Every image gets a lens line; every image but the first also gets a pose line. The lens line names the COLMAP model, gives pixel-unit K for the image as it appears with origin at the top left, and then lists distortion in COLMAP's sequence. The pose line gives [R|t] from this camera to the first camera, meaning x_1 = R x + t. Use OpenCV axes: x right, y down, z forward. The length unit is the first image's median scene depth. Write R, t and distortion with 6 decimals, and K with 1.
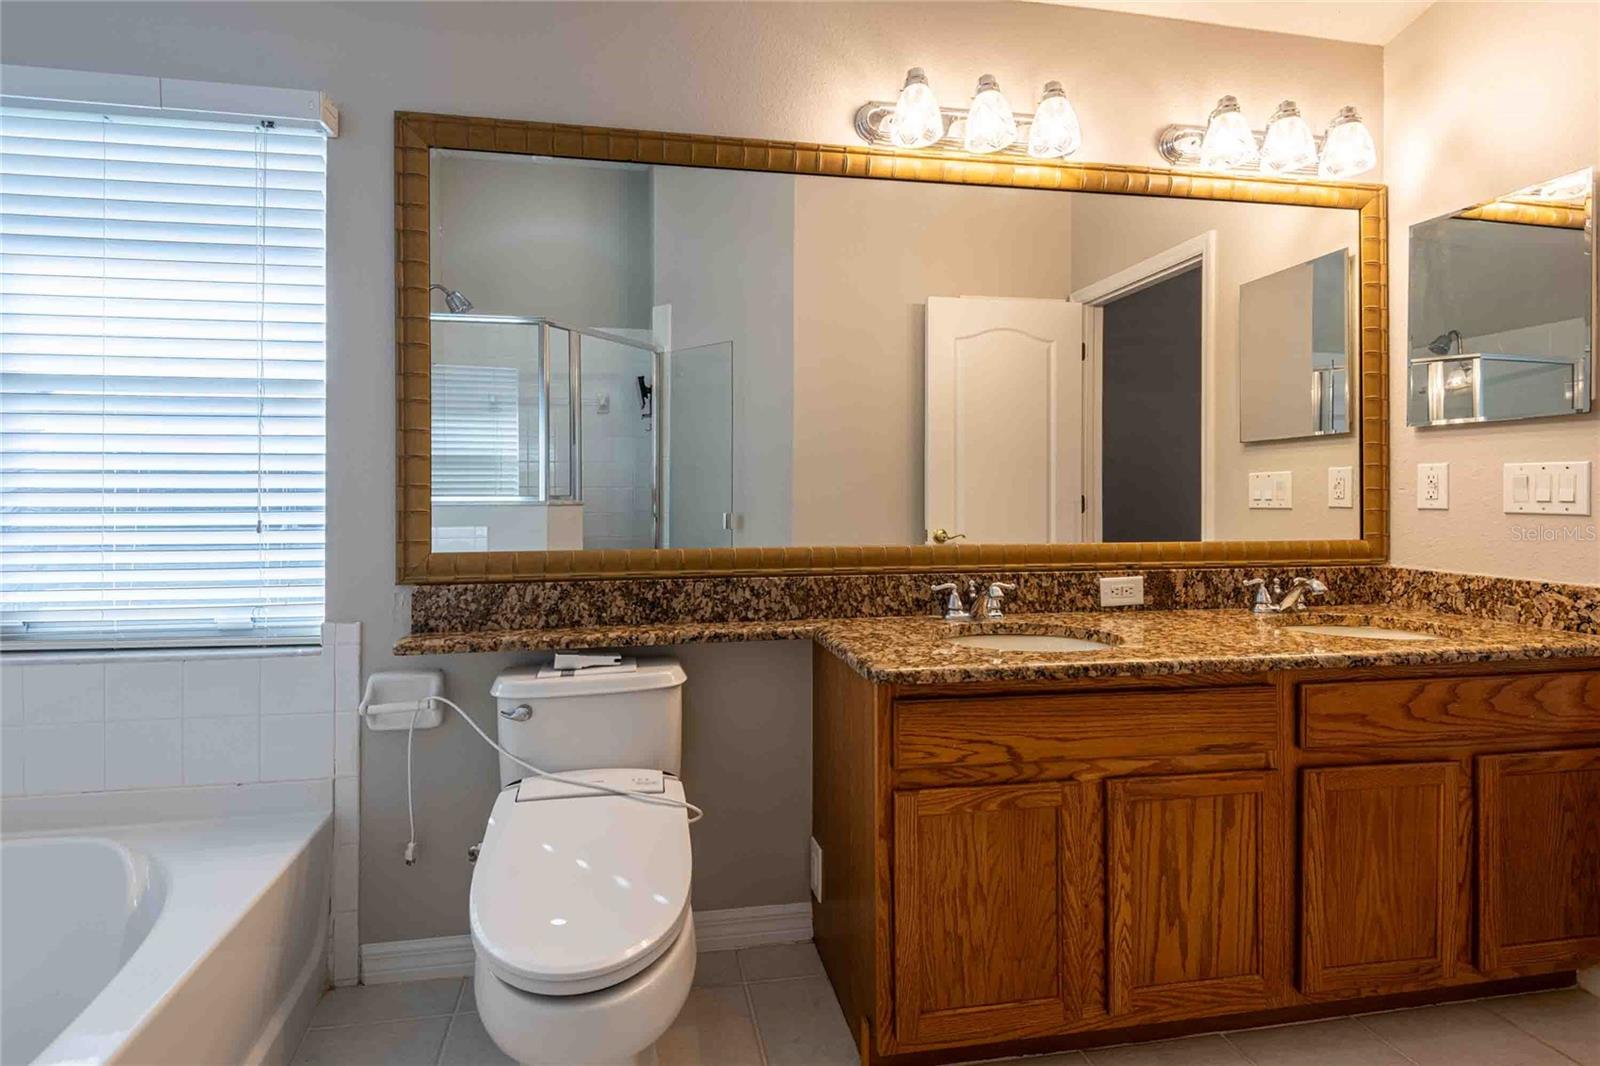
lens RADIAL K [[723.4, 0, 796.2], [0, 723.4, 495.0], [0, 0, 1]] dist [0.036330, -0.023731]
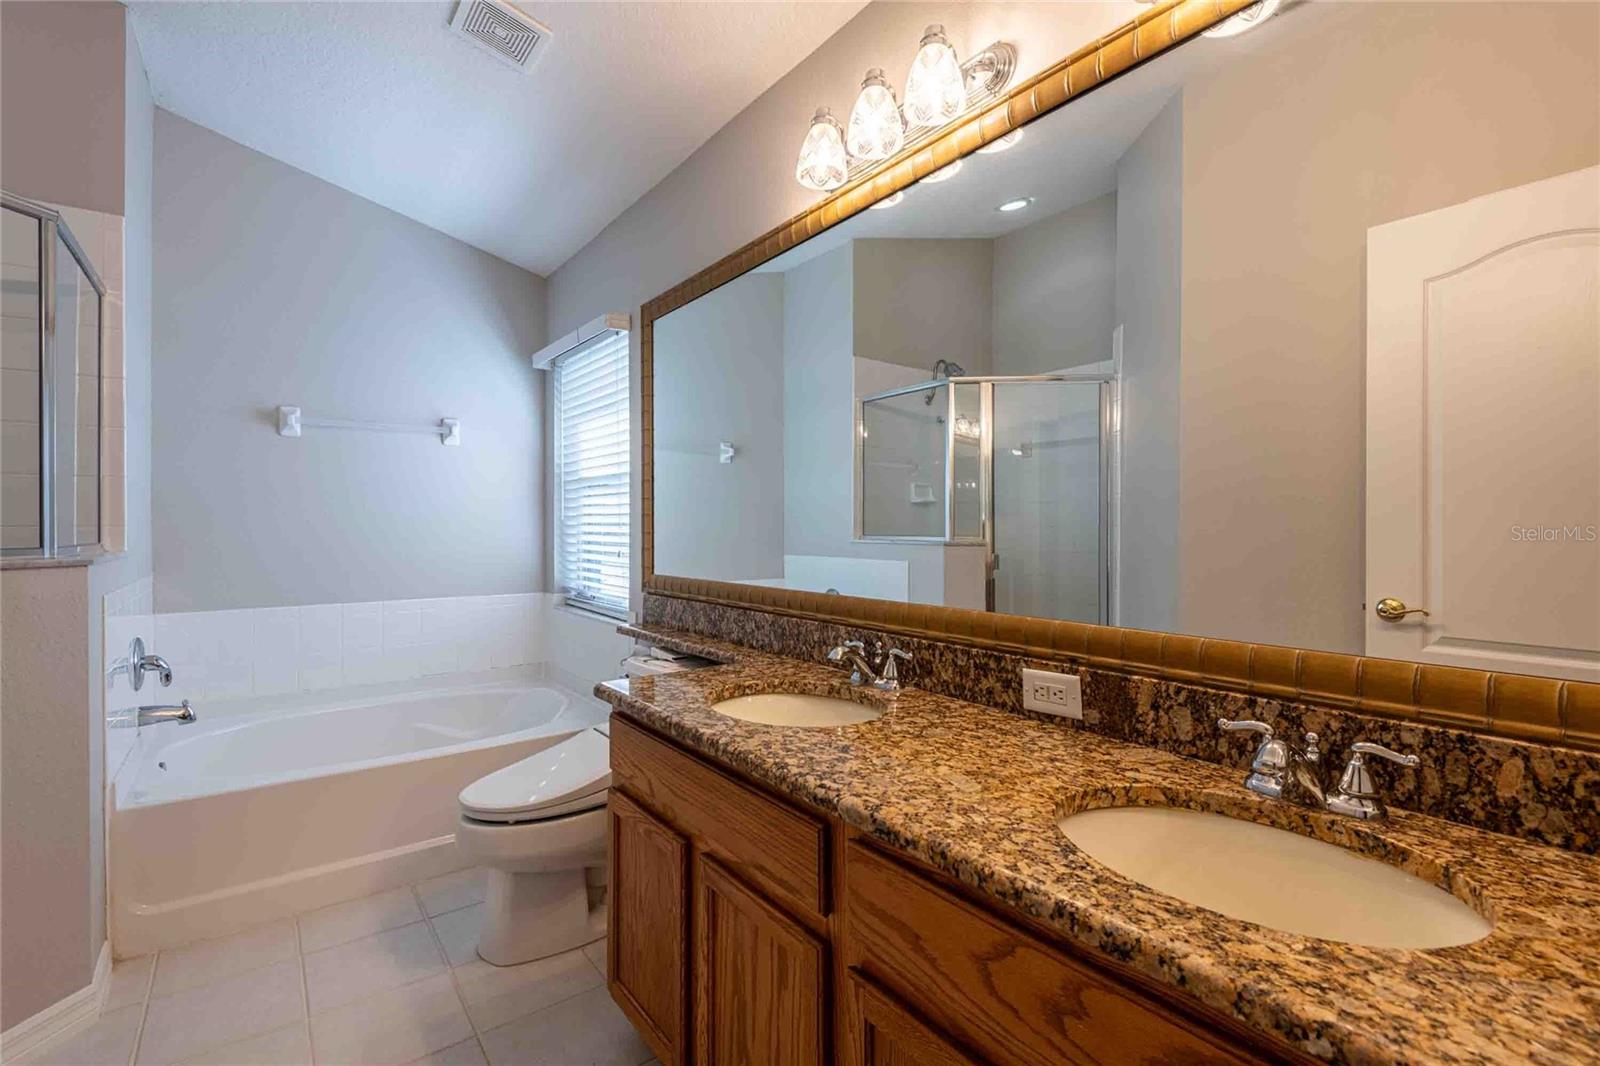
lens RADIAL K [[722.3, 0, 799.1], [0, 722.3, 523.6], [0, 0, 1]] dist [0.036768, -0.024557]
pose [[0.468726, -0.004537, -0.883332, 0.941768], [-0.001480, 0.999981, -0.005921, -0.020741], [0.883342, 0.004083, 0.468711, 0.482331]]
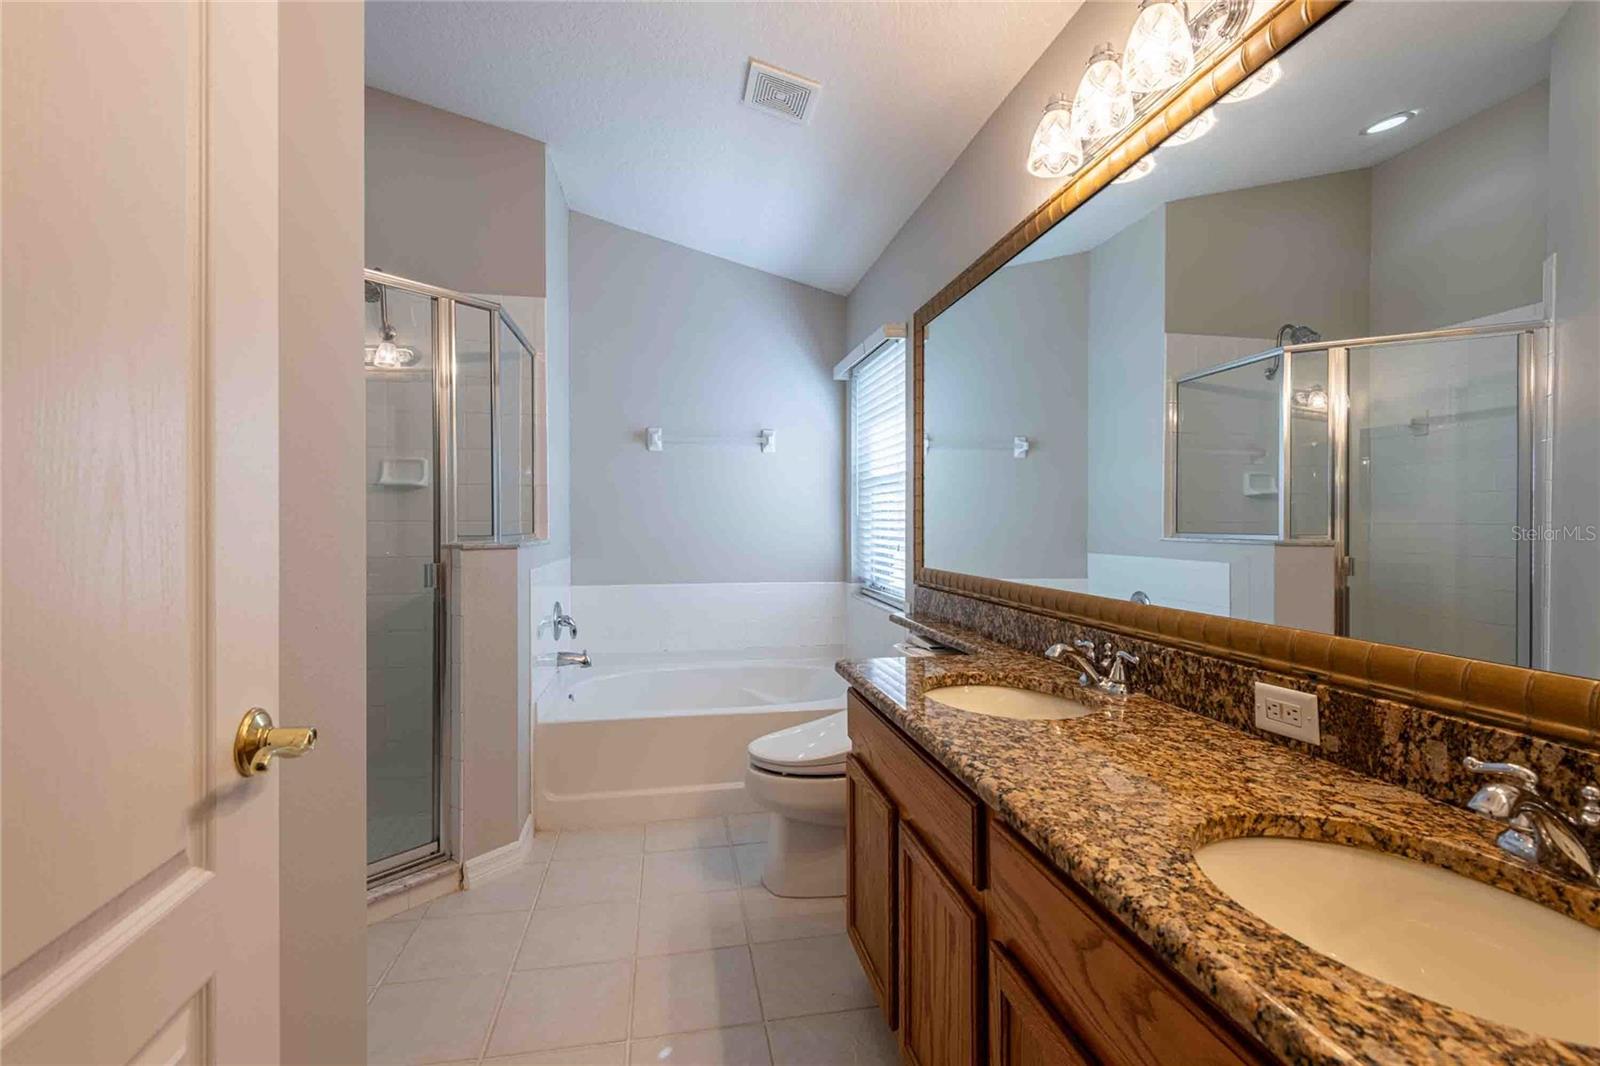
lens RADIAL K [[722.3, 0, 799.1], [0, 722.3, 523.6], [0, 0, 1]] dist [0.036768, -0.024557]
pose [[0.029339, 0.000372, -0.999569, 1.037447], [-0.003685, 0.999993, 0.000264, -0.019409], [0.999563, 0.003675, 0.029341, 0.594078]]
